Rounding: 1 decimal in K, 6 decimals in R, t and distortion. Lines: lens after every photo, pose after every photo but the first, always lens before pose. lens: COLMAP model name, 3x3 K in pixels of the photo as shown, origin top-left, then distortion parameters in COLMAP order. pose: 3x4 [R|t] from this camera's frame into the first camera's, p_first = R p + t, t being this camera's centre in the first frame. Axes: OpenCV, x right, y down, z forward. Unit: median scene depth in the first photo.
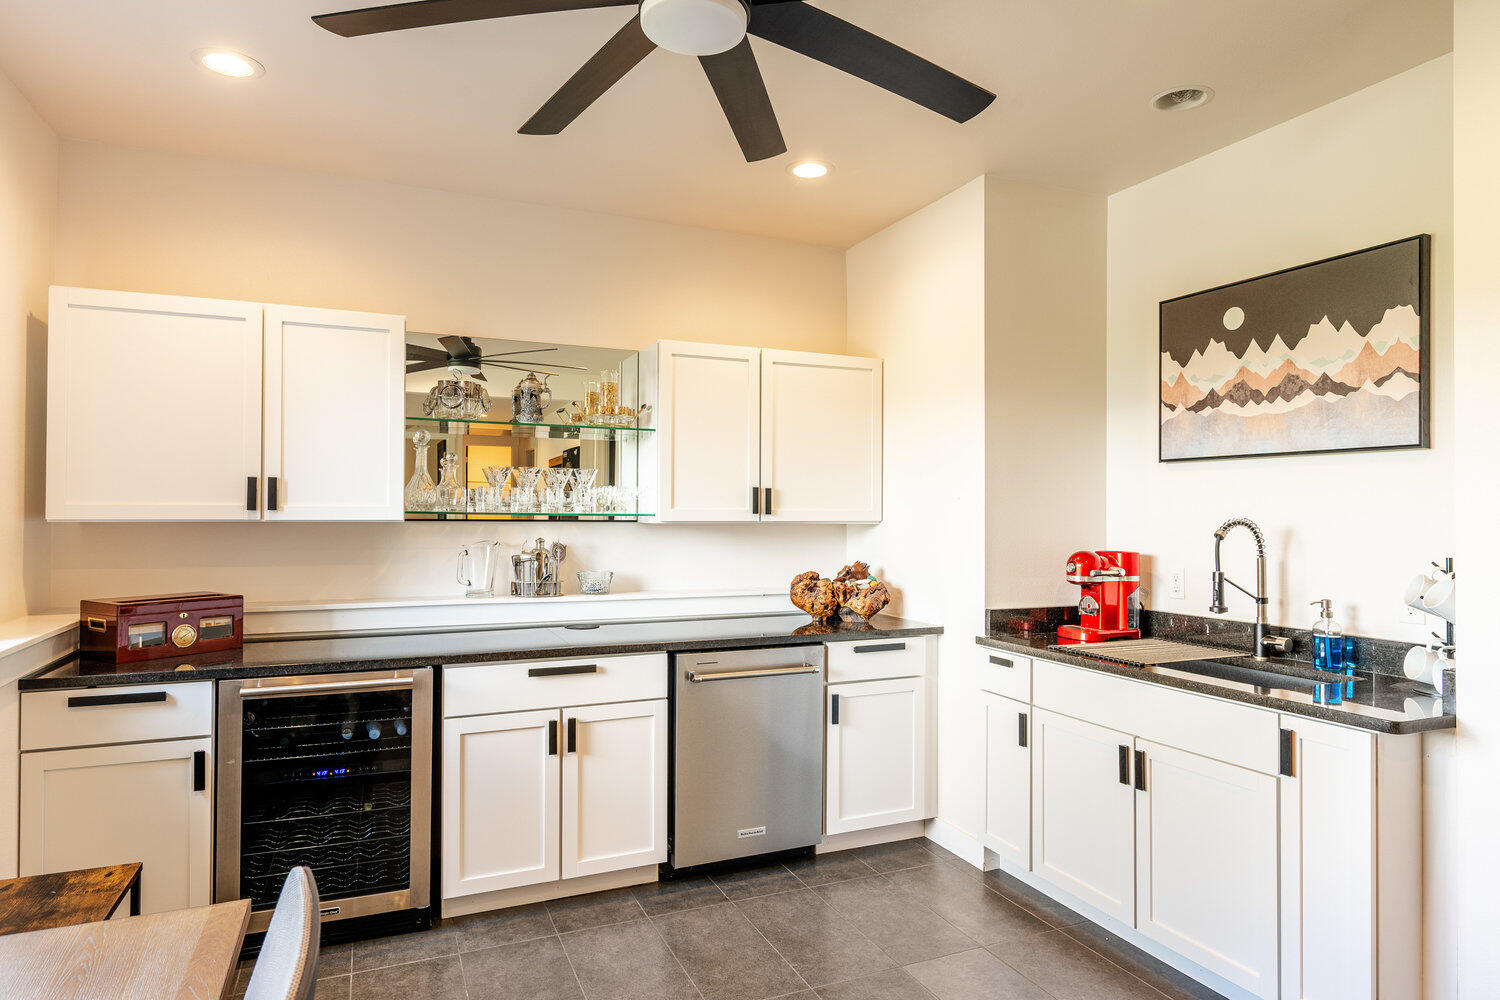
lens RADIAL K [[875.4, 0, 748.7], [0, 875.4, 502.1], [0, 0, 1]] dist [-0.001722, 0.000945]
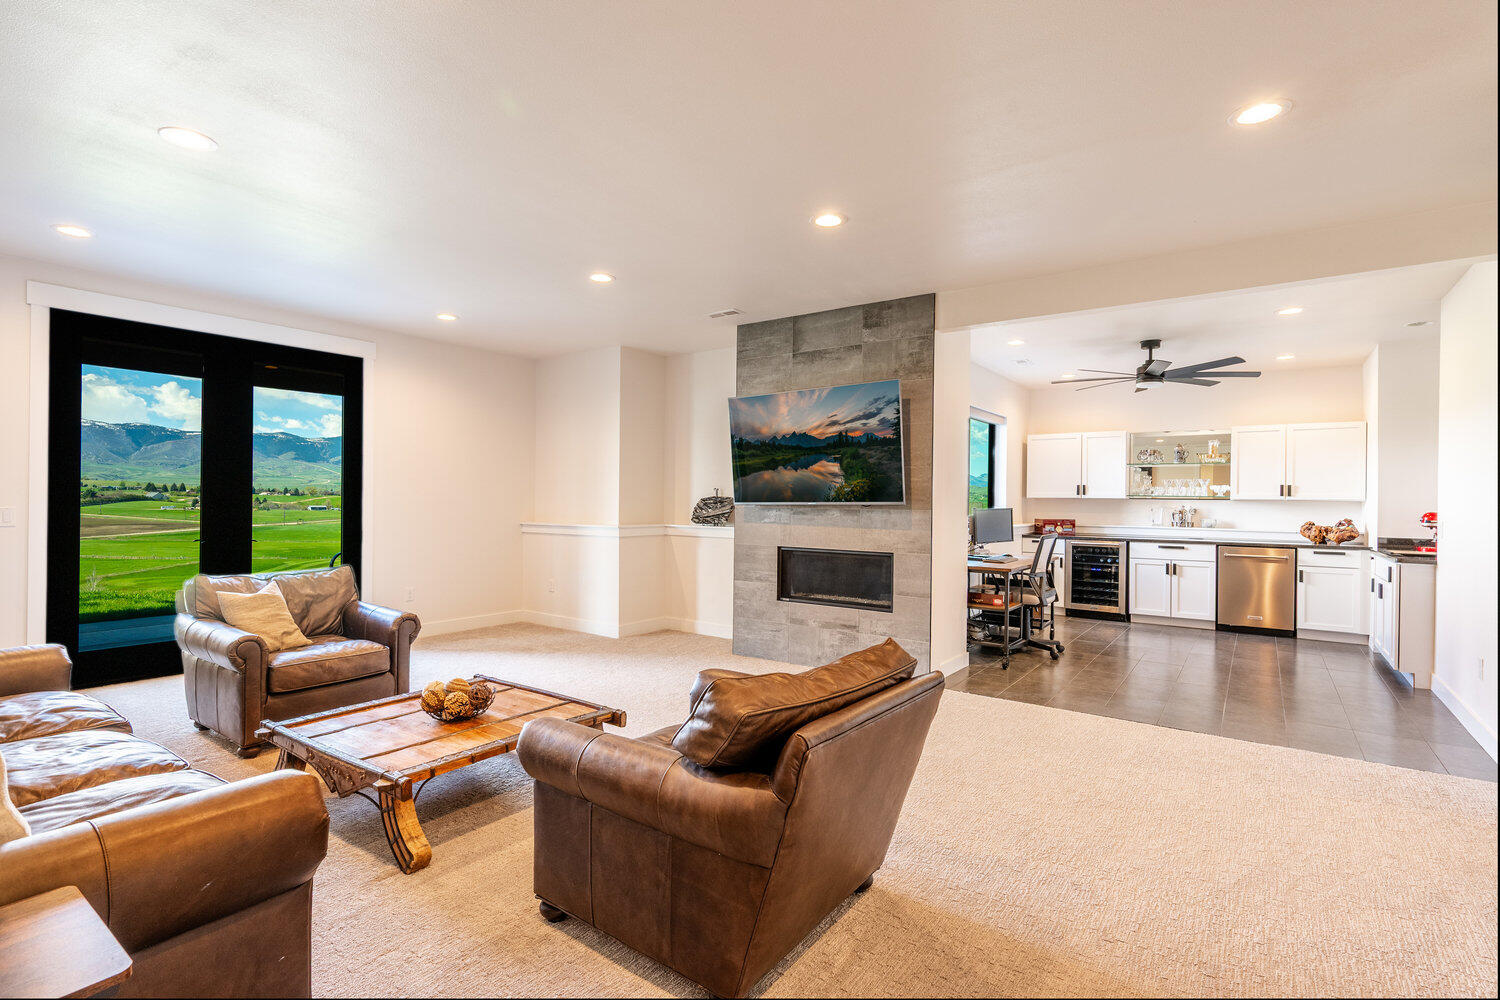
lens RADIAL K [[716.8, 0, 748.3], [0, 716.8, 502.2], [0, 0, 1]] dist [0.000265, -0.000110]
pose [[0.506790, 0.001569, -0.862068, 1.130584], [0.001582, 0.999995, 0.002750, 0.027349], [0.862068, -0.002758, 0.506785, -1.446681]]
